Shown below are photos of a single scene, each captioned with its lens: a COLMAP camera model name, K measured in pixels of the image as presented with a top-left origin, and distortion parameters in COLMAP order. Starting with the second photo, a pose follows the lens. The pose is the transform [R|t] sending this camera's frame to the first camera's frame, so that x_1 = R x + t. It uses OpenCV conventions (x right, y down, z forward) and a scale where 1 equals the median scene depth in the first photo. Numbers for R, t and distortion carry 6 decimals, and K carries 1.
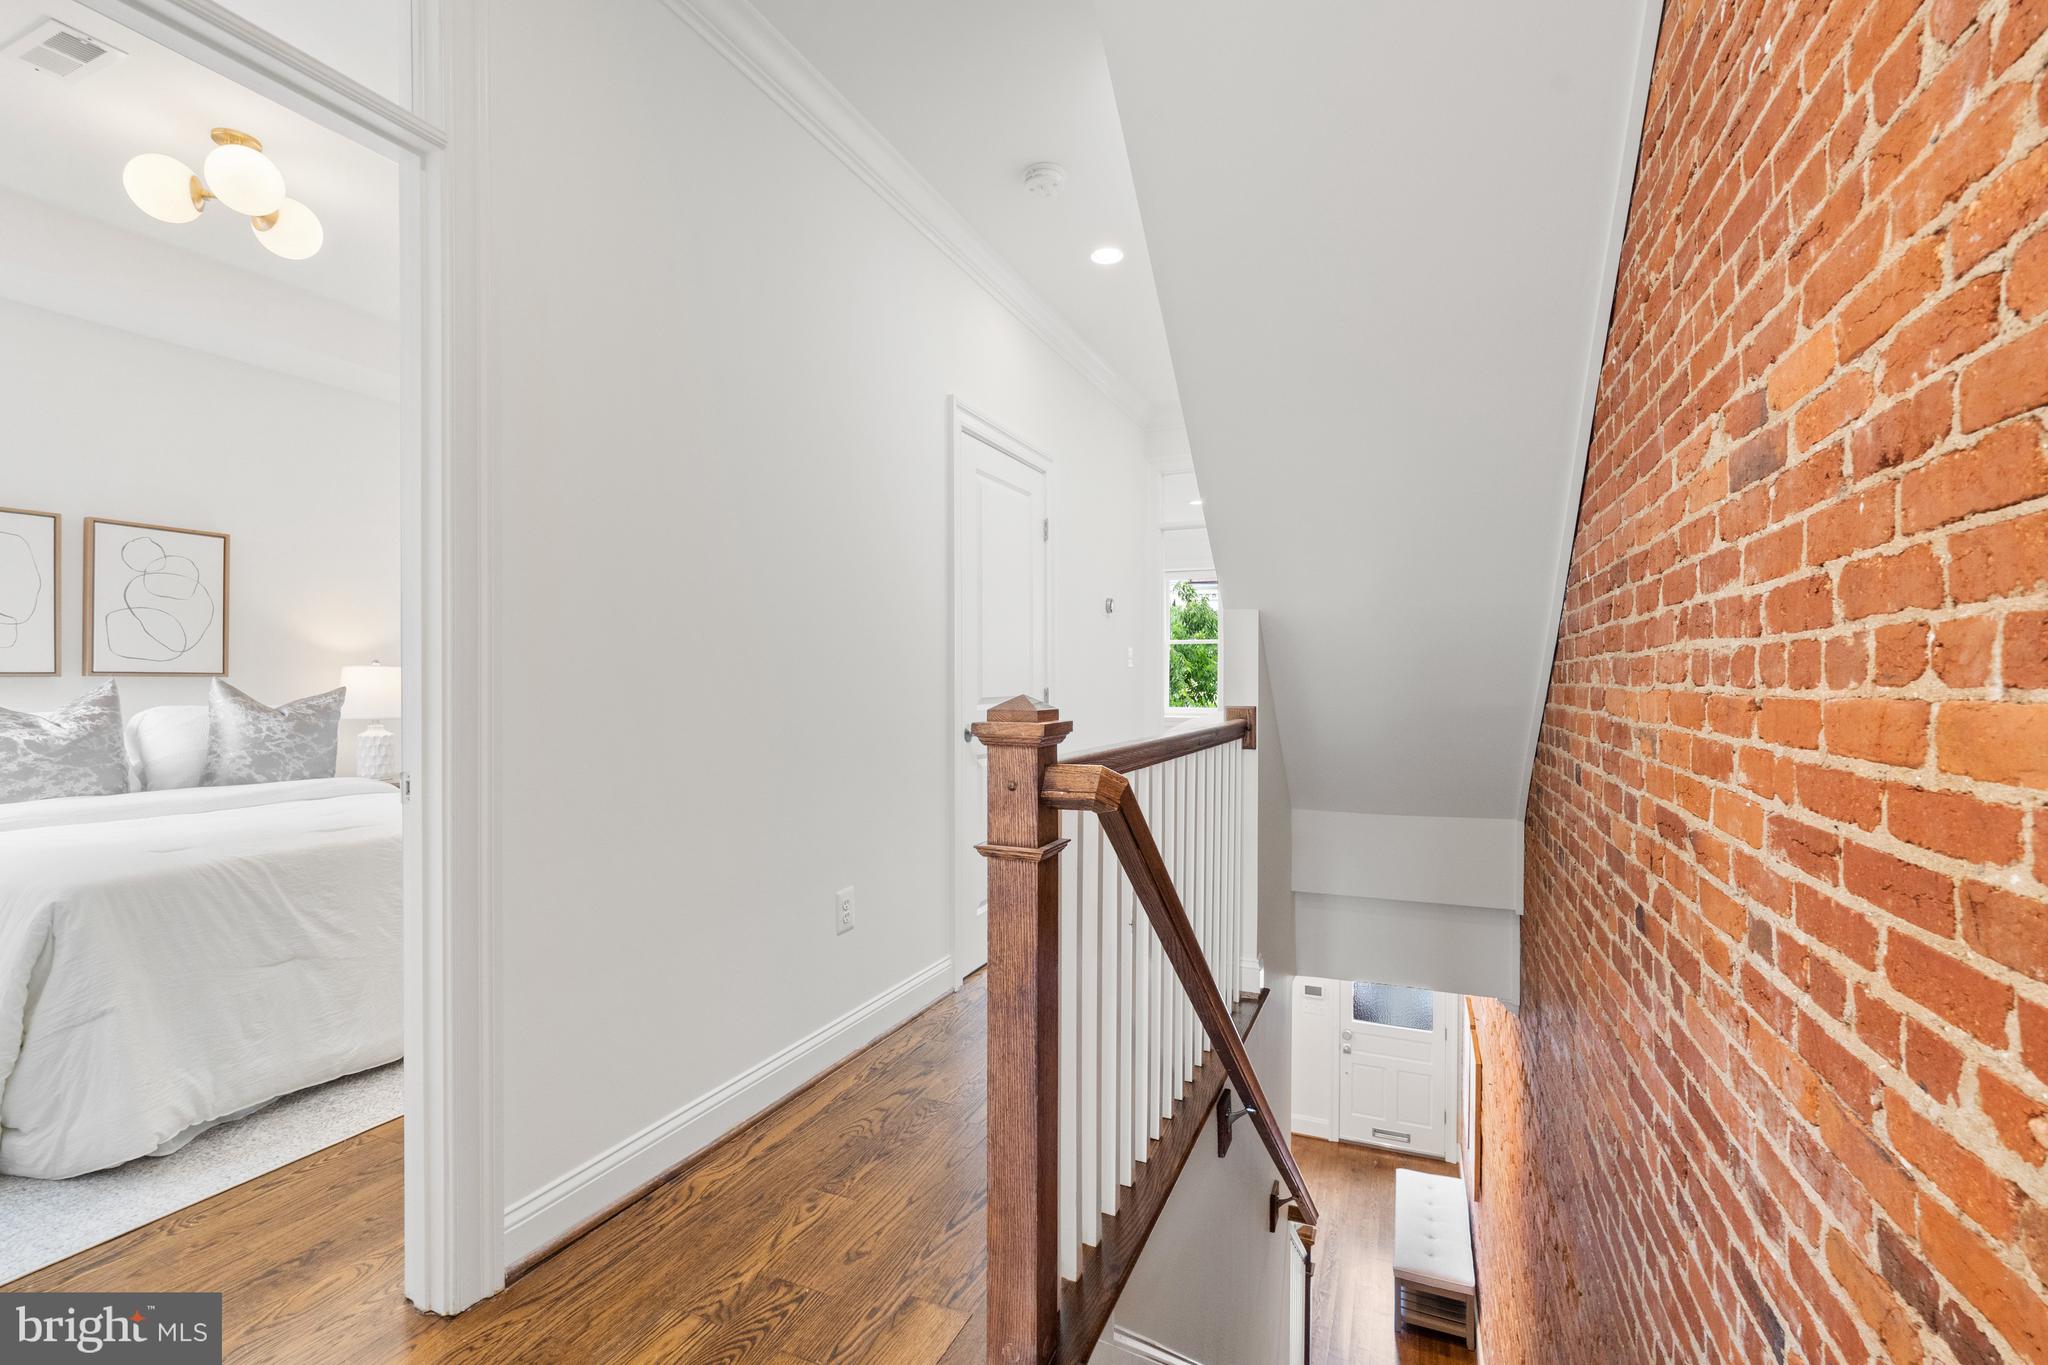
lens RADIAL K [[914.5, 0, 1023.9], [0, 914.5, 681.2], [0, 0, 1]] dist [-0.005933, 0.000330]
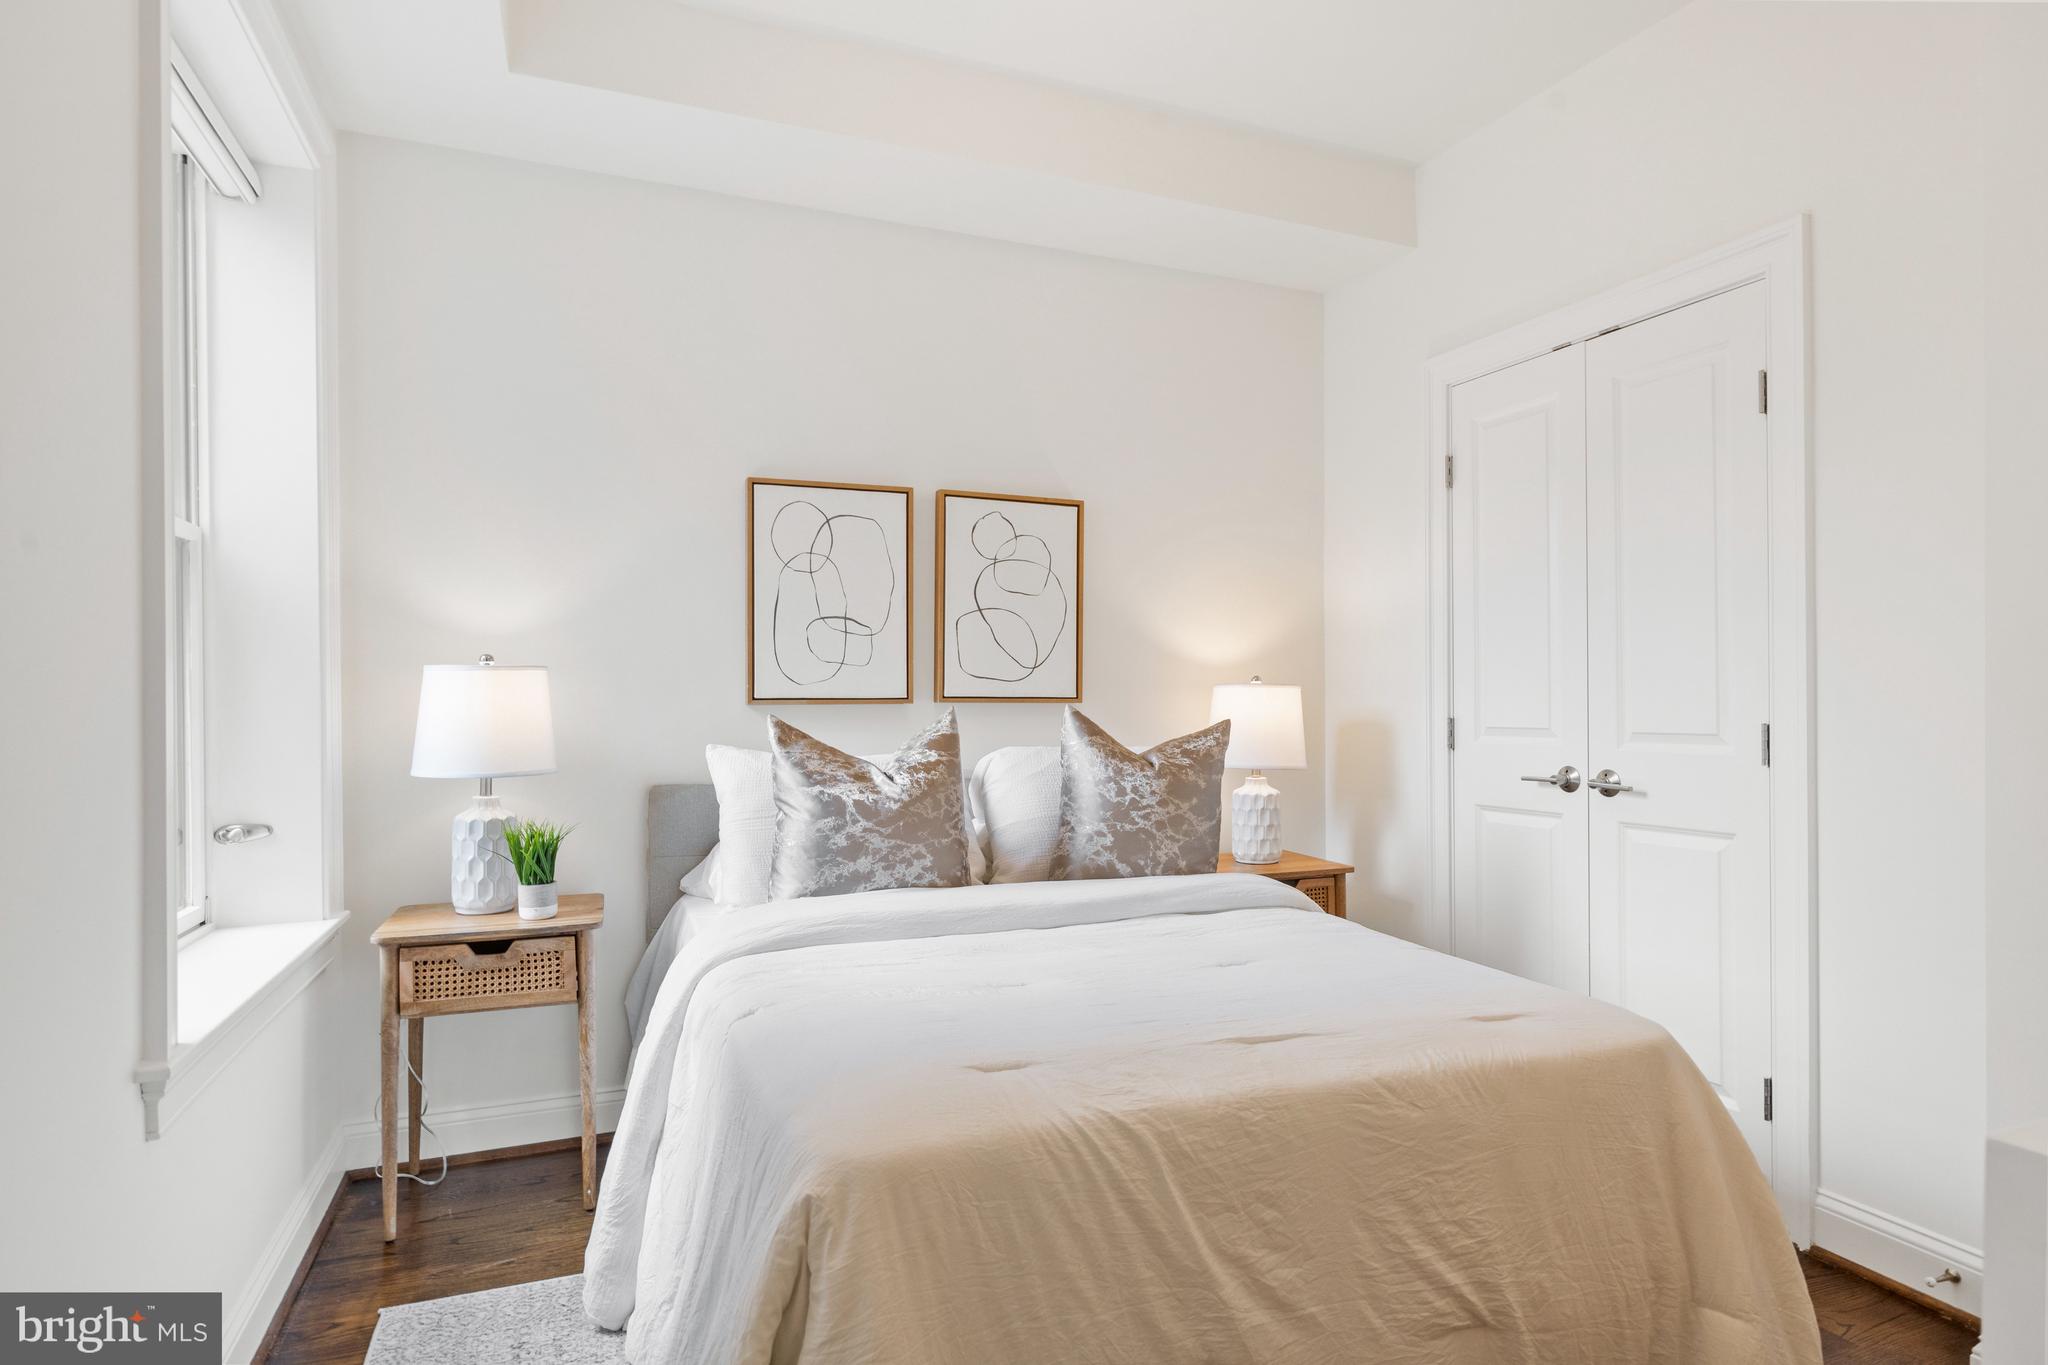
lens RADIAL K [[1079.9, 0, 1020.3], [0, 1079.9, 690.7], [0, 0, 1]] dist [-0.000044, 0.000183]
pose [[0.718165, -0.007104, -0.695837, -0.385735], [0.000075, 0.999949, -0.010132, -0.006748], [0.695873, 0.007225, 0.718128, 0.432831]]
